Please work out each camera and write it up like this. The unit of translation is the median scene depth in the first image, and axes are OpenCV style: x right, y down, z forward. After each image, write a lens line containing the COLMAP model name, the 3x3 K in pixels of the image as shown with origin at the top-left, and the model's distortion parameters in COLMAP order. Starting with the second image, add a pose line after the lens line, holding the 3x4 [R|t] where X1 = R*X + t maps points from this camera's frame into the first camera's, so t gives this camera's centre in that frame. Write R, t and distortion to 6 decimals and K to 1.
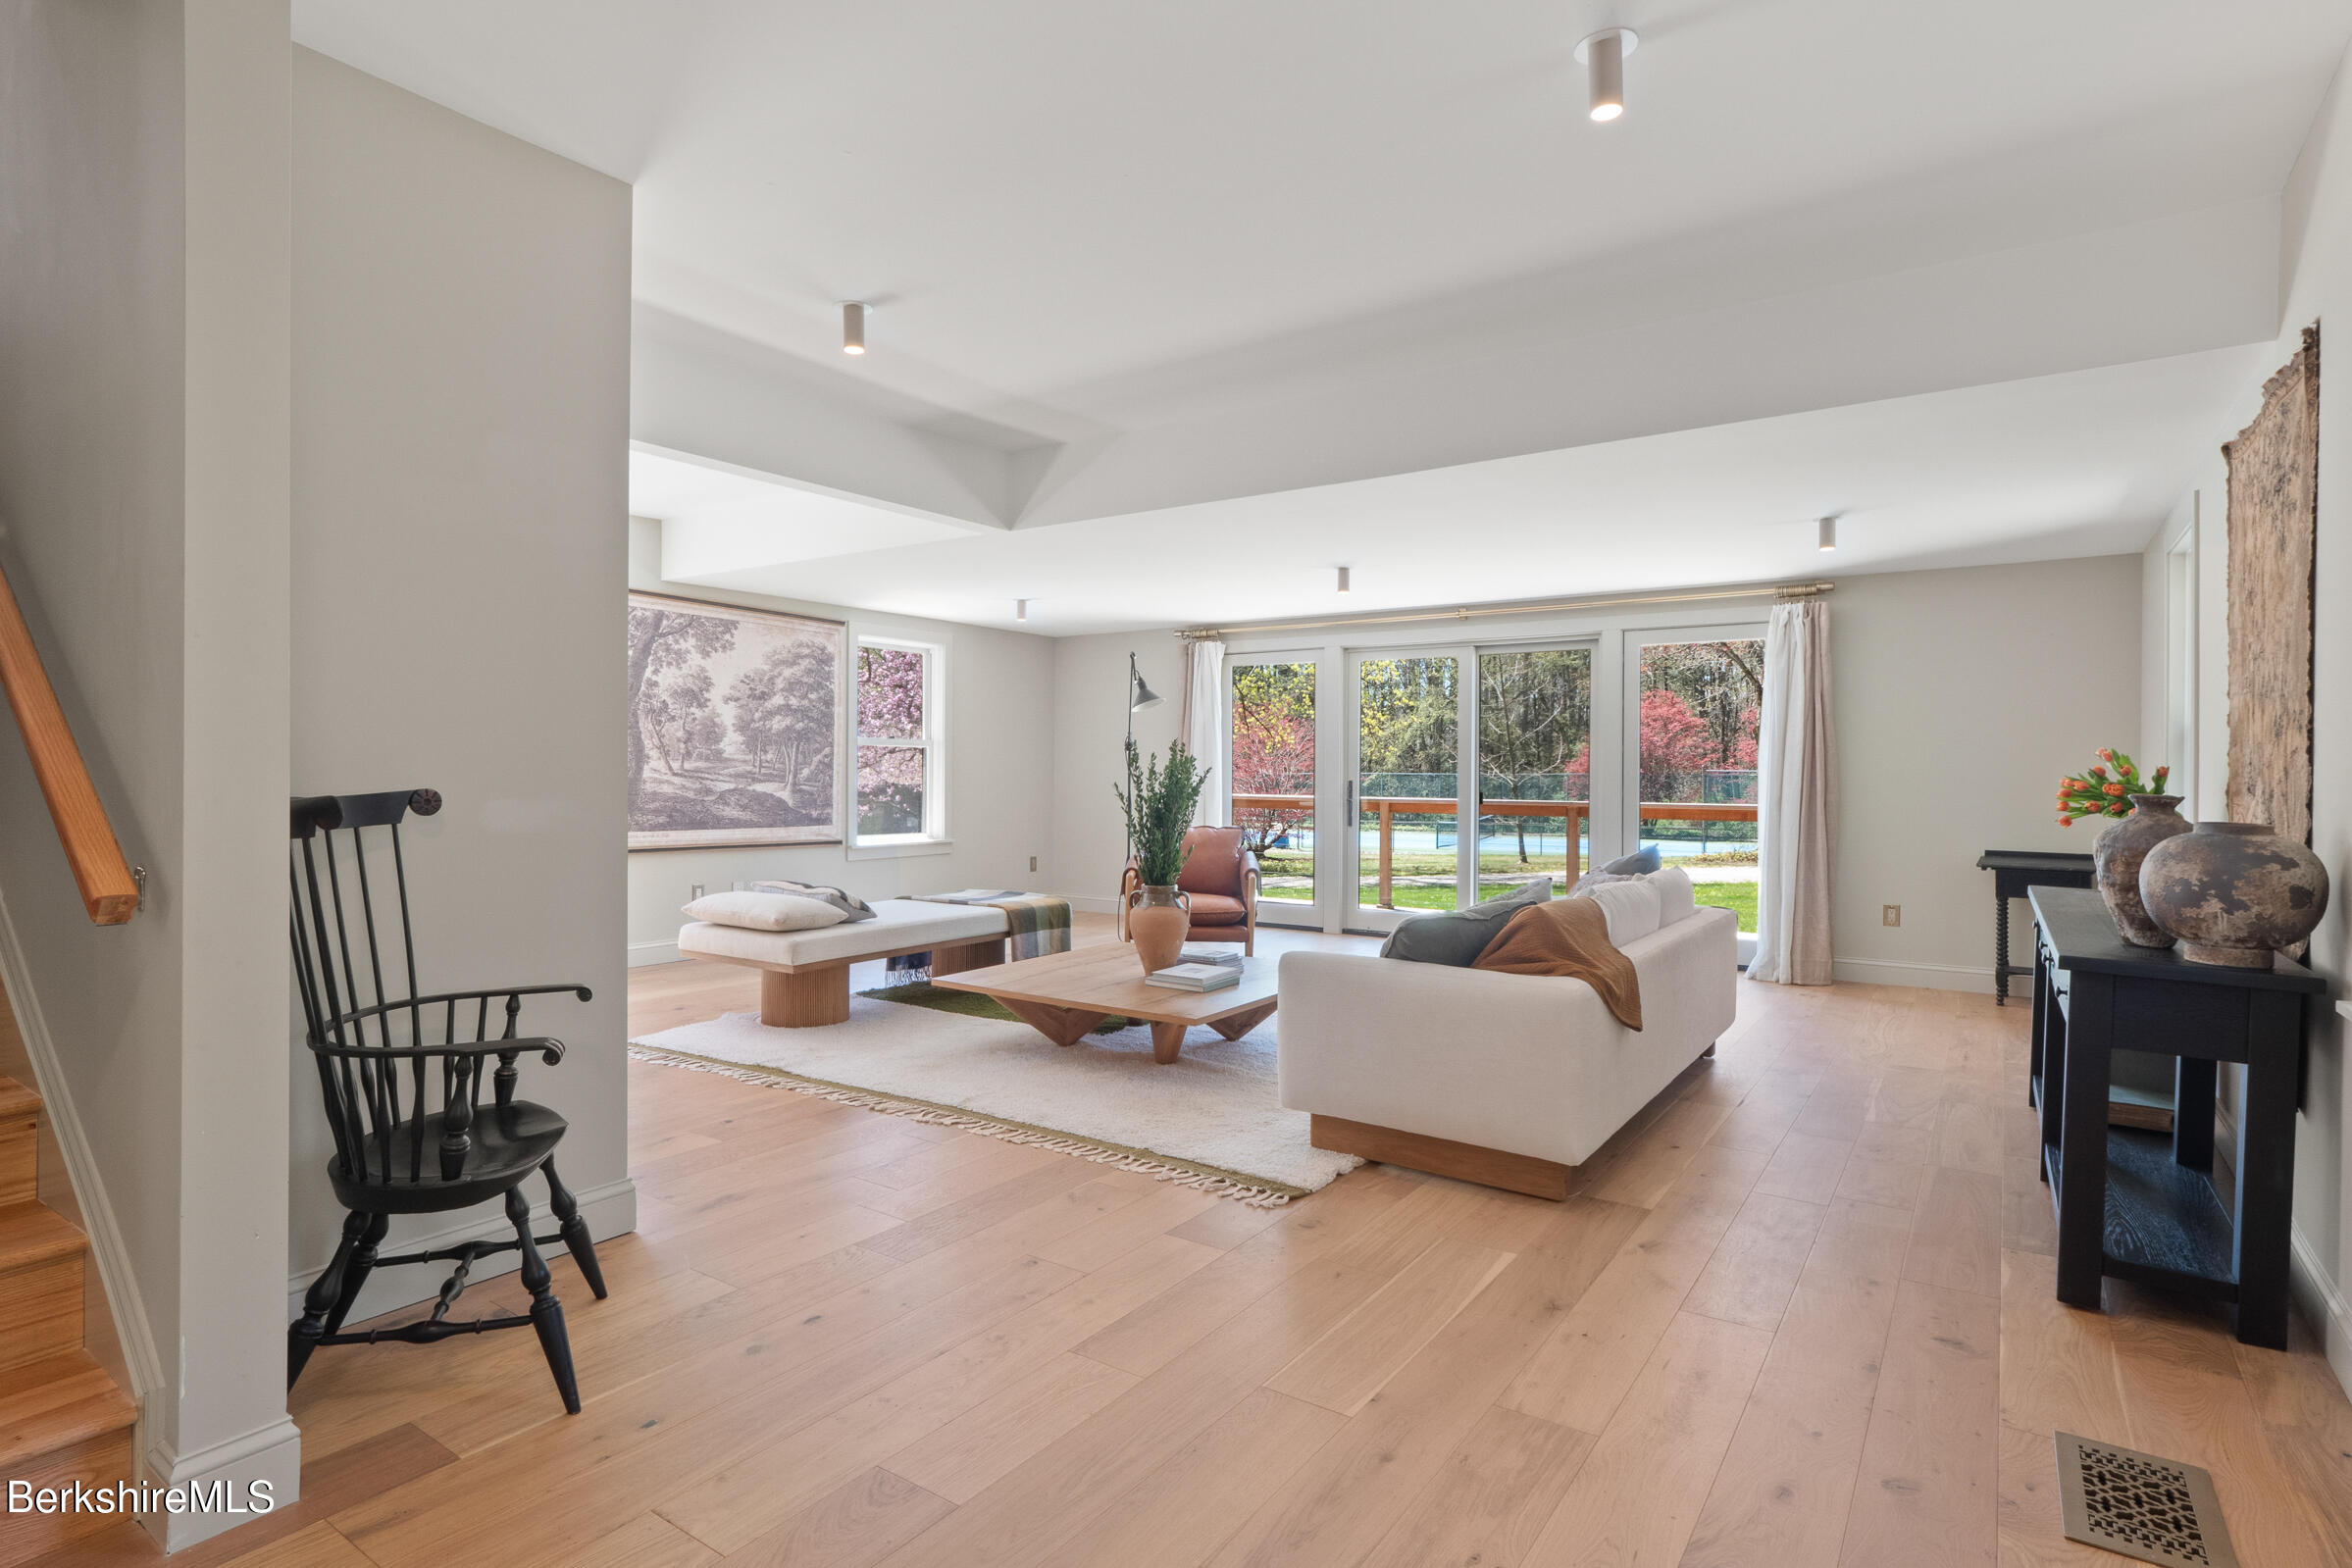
lens RADIAL K [[1211.4, 0, 1176.0], [0, 1211.4, 784.0], [0, 0, 1]] dist [0.028314, -0.000660]
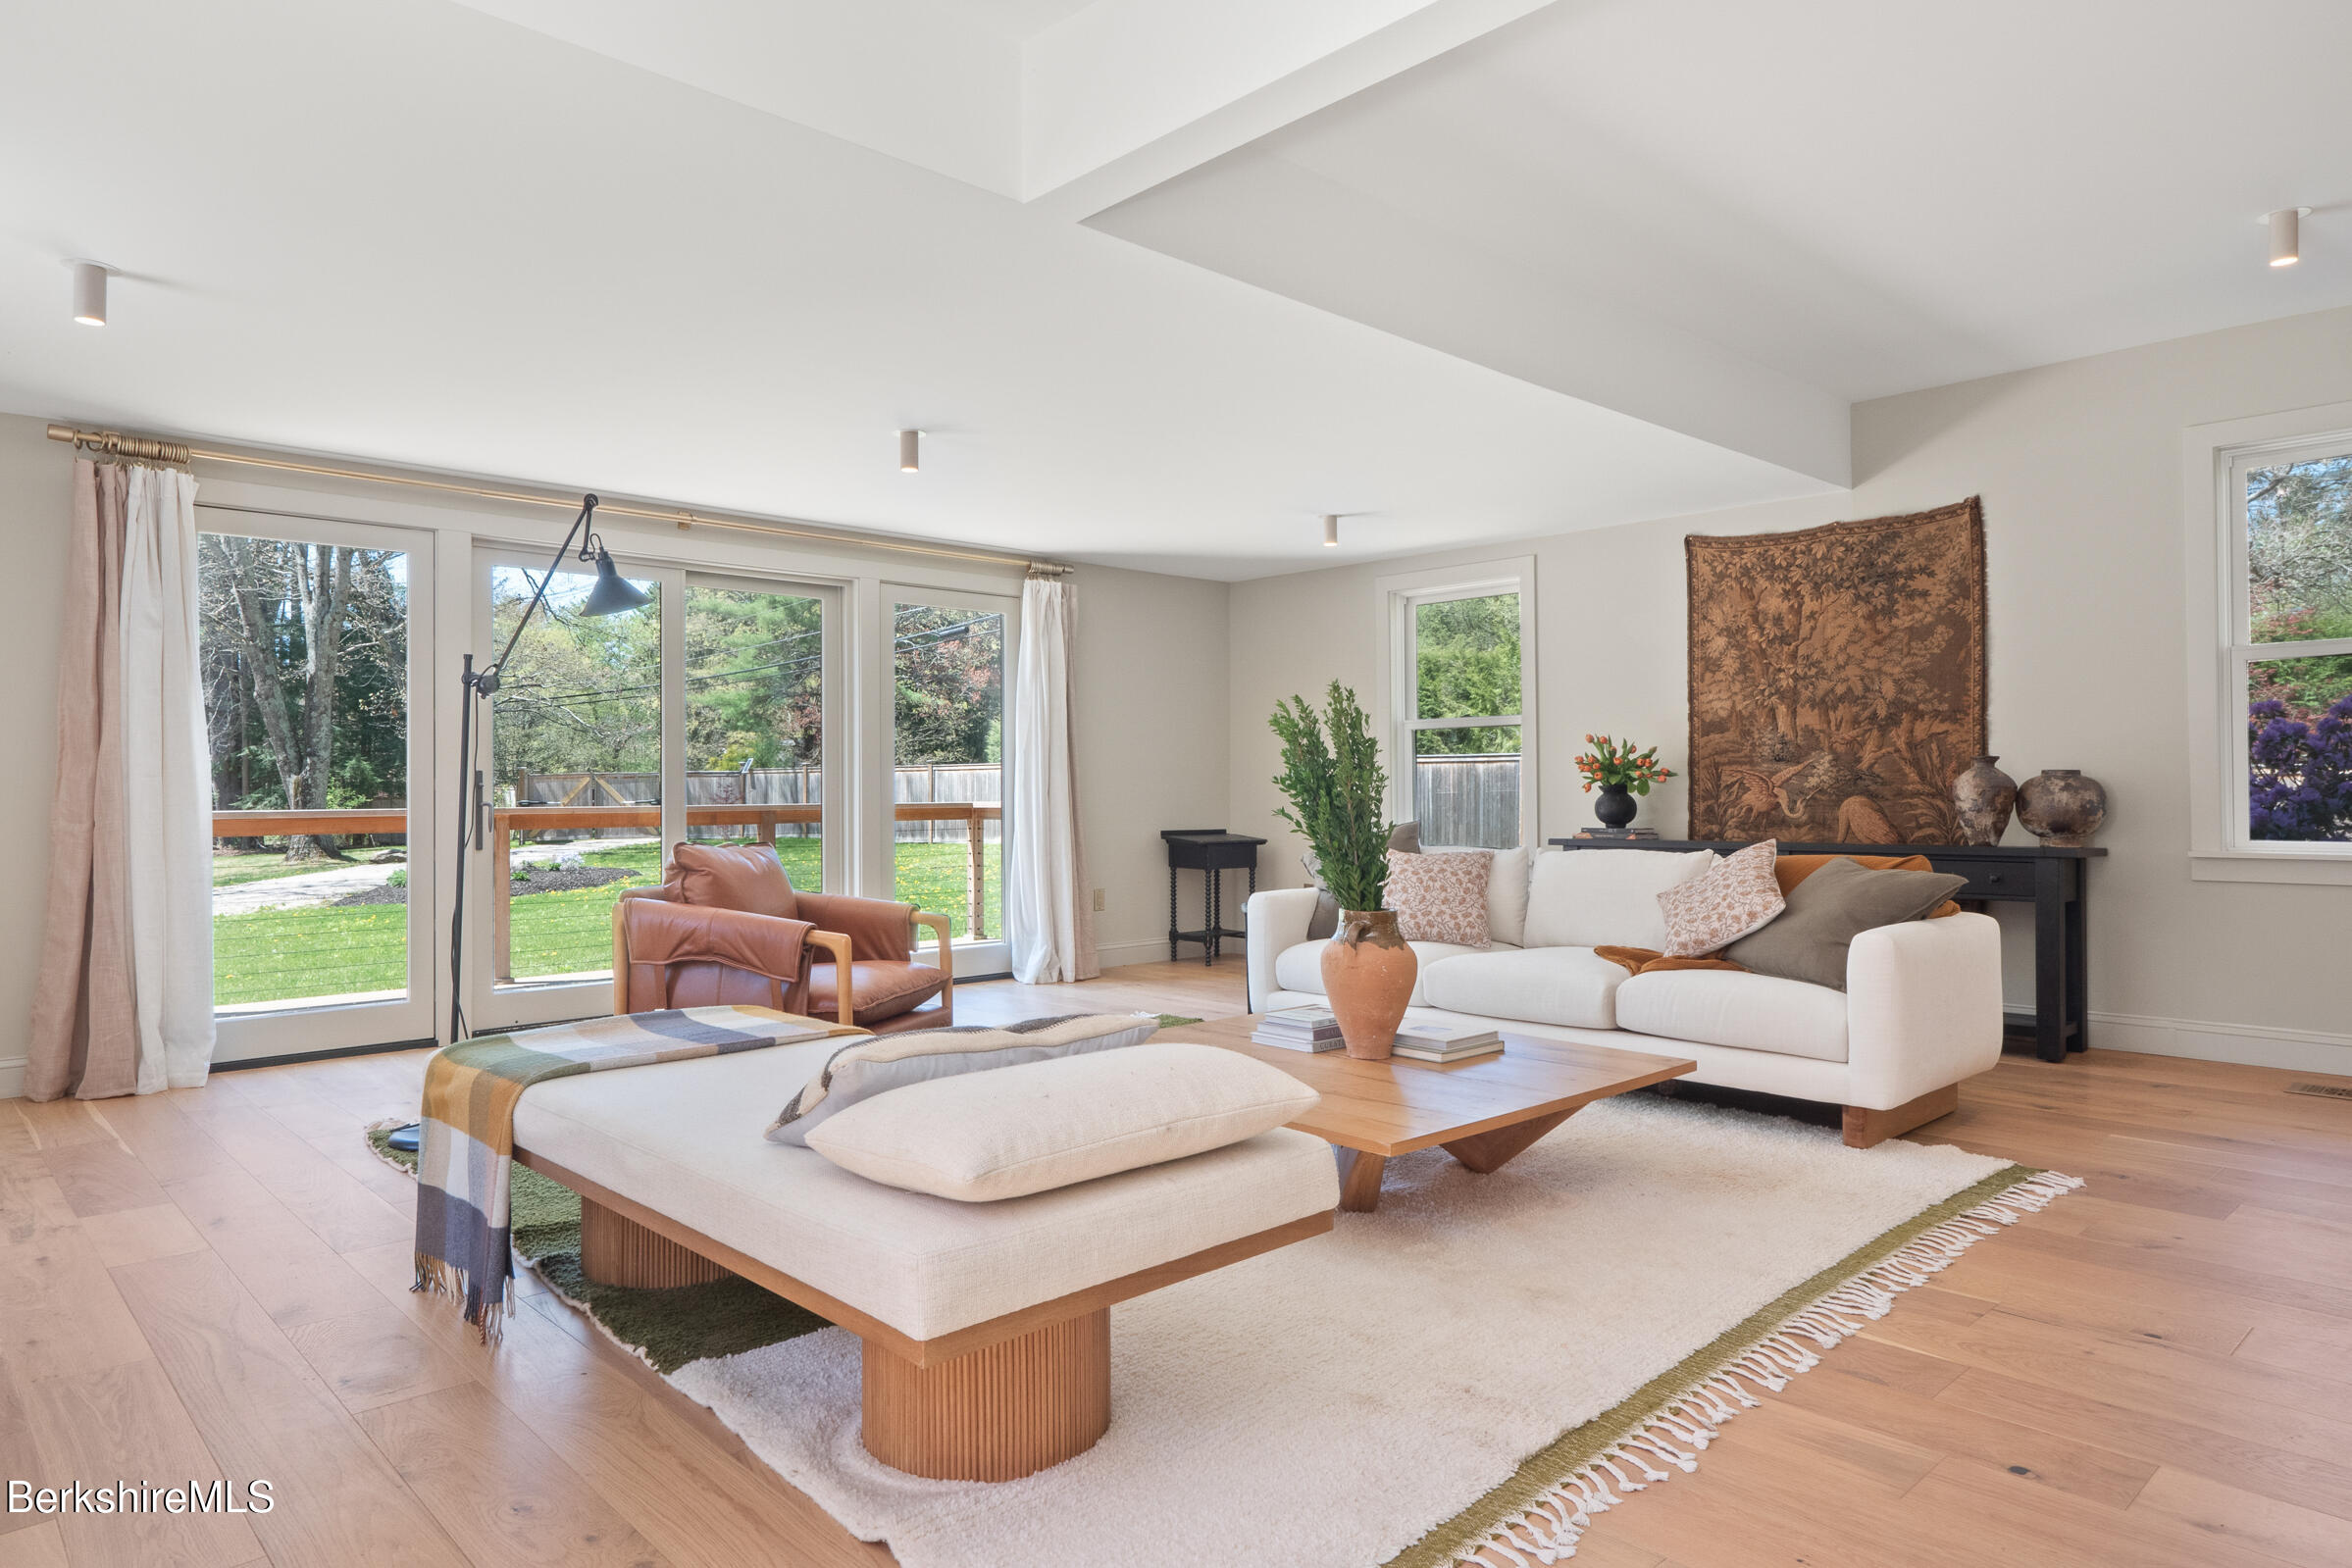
lens RADIAL K [[1387.2, 0, 1176.0], [0, 1387.2, 784.0], [0, 0, 1]] dist [-0.002933, -0.000981]
pose [[0.211780, 0.000752, 0.977317, -0.513044], [0.017960, 0.999828, -0.004662, 0.015588], [-0.977152, 0.018540, 0.211730, 0.663727]]
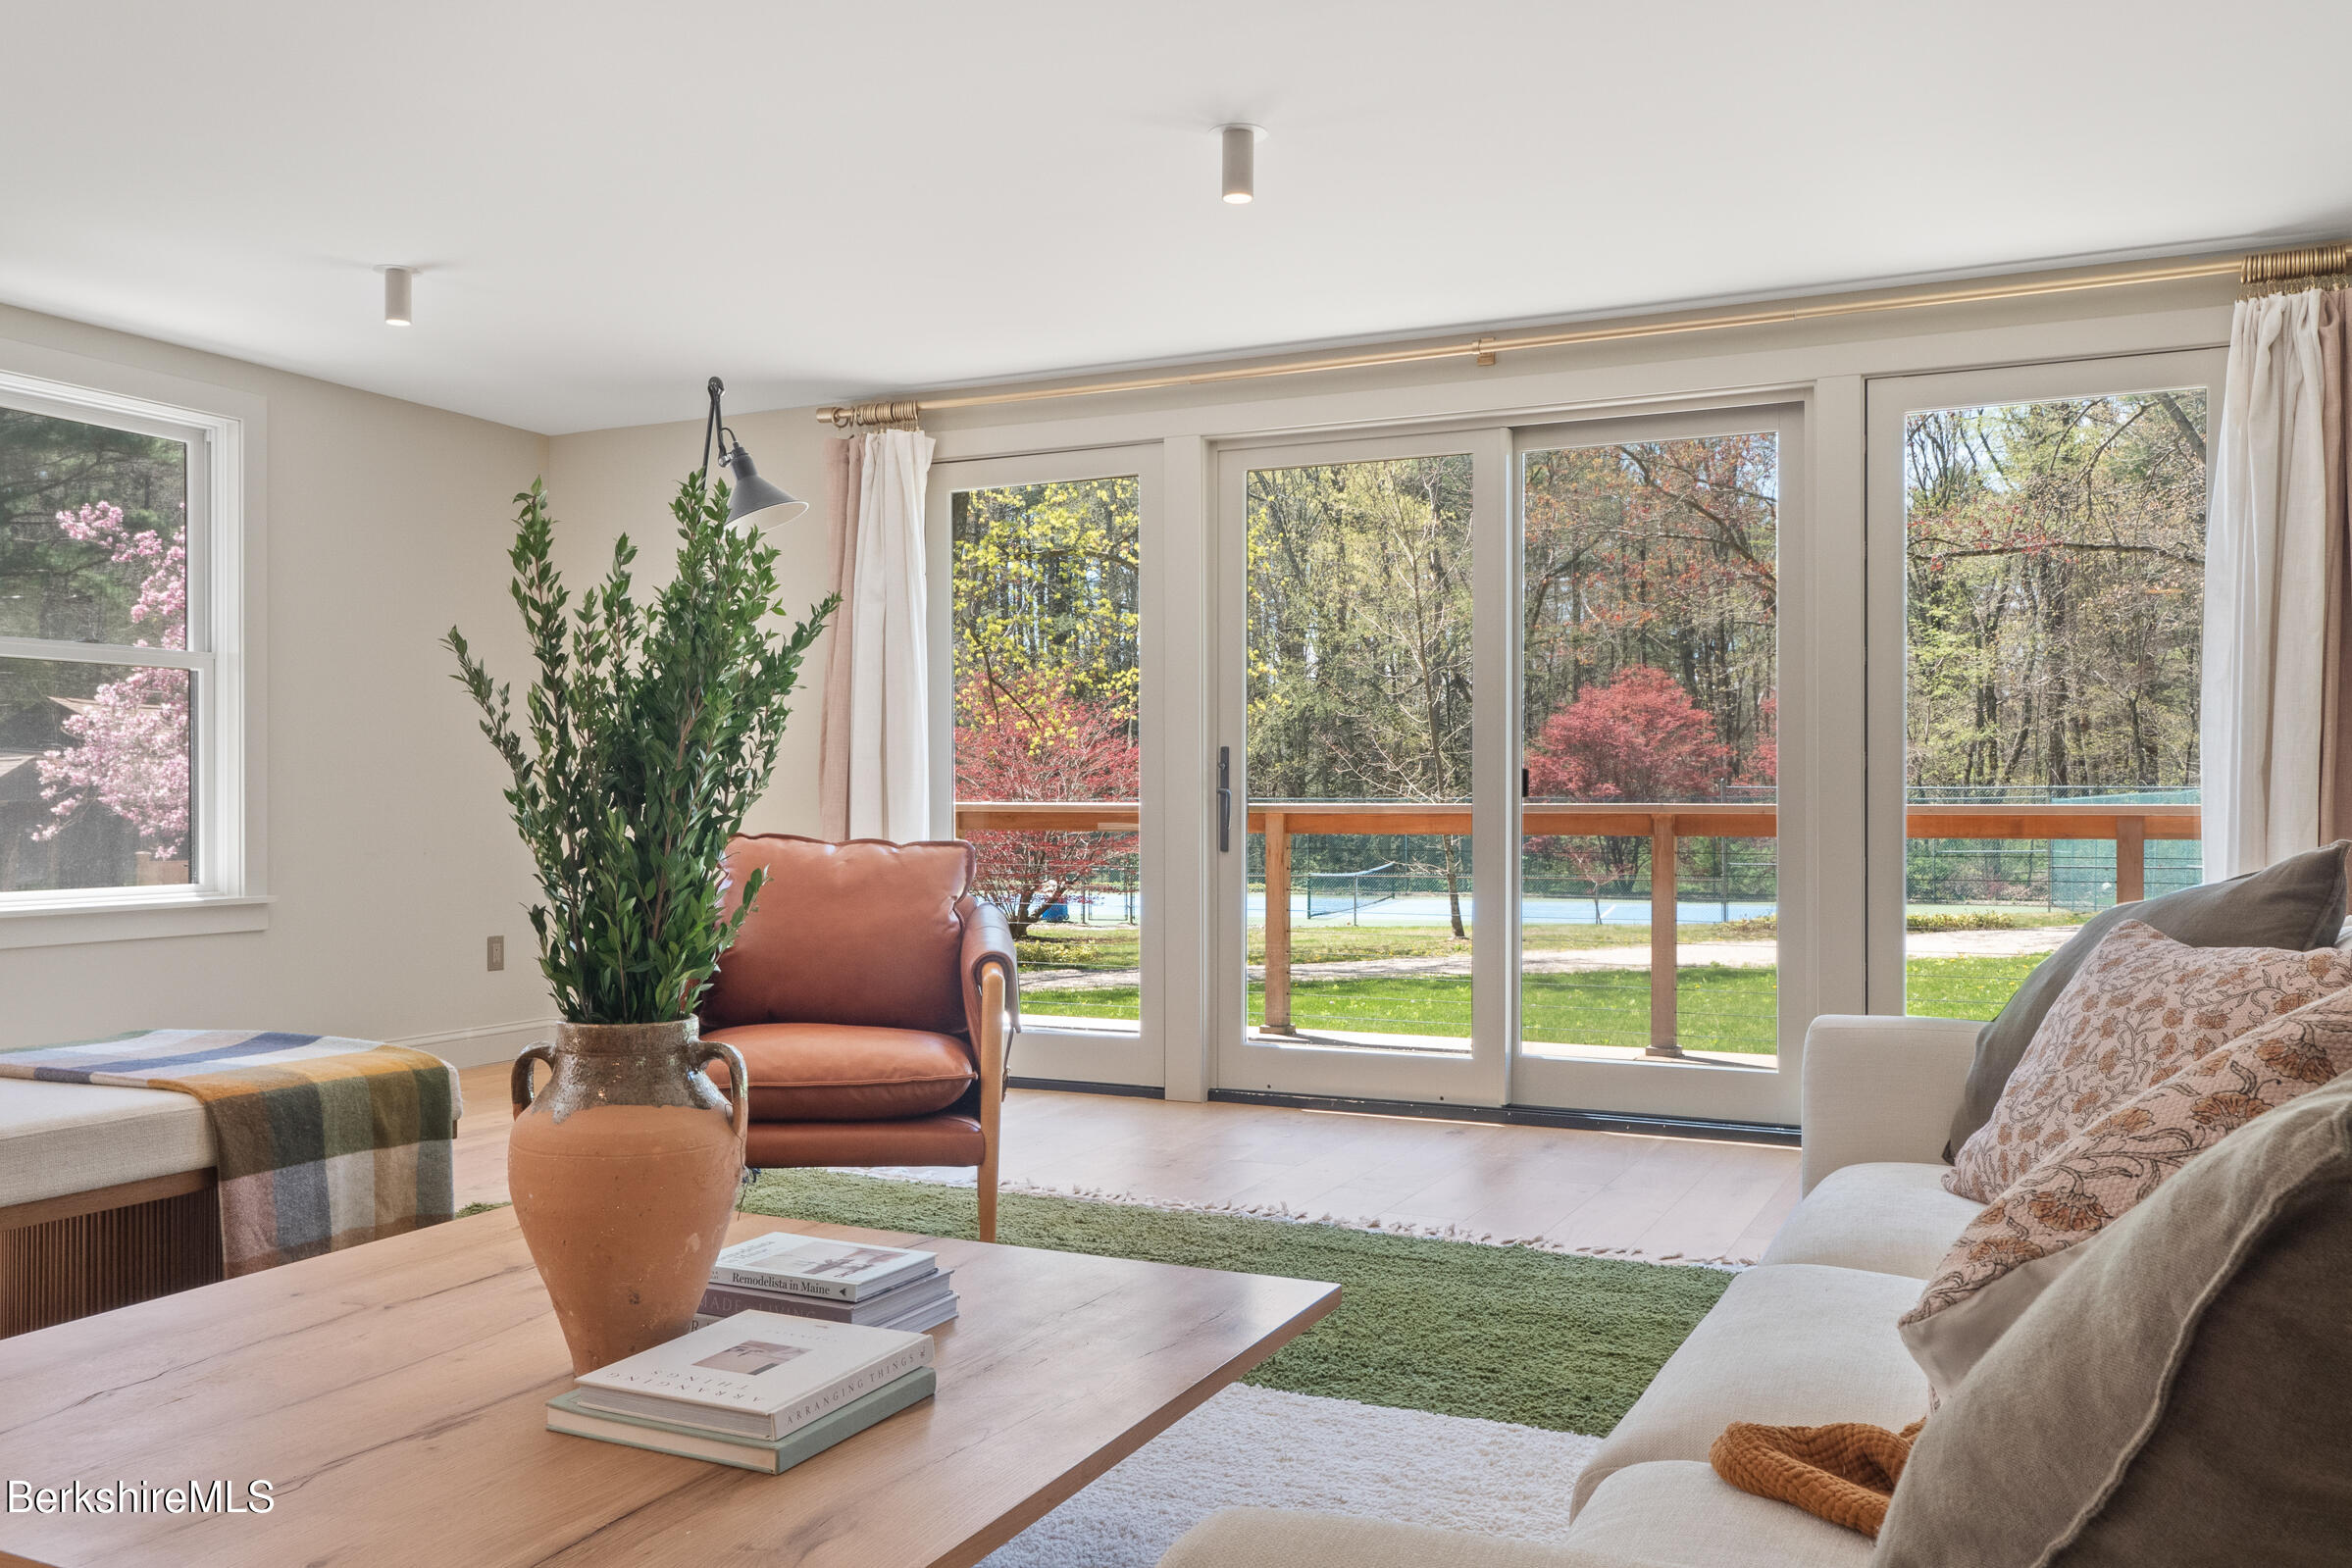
lens RADIAL K [[1889.7, 0, 1176.0], [0, 1889.7, 784.0], [0, 0, 1]] dist [-0.000236, -0.001971]
pose [[0.988456, -0.003762, 0.151462, 0.030172], [0.007040, 0.999752, -0.021112, 0.030394], [-0.151345, 0.021935, 0.988238, 0.418468]]
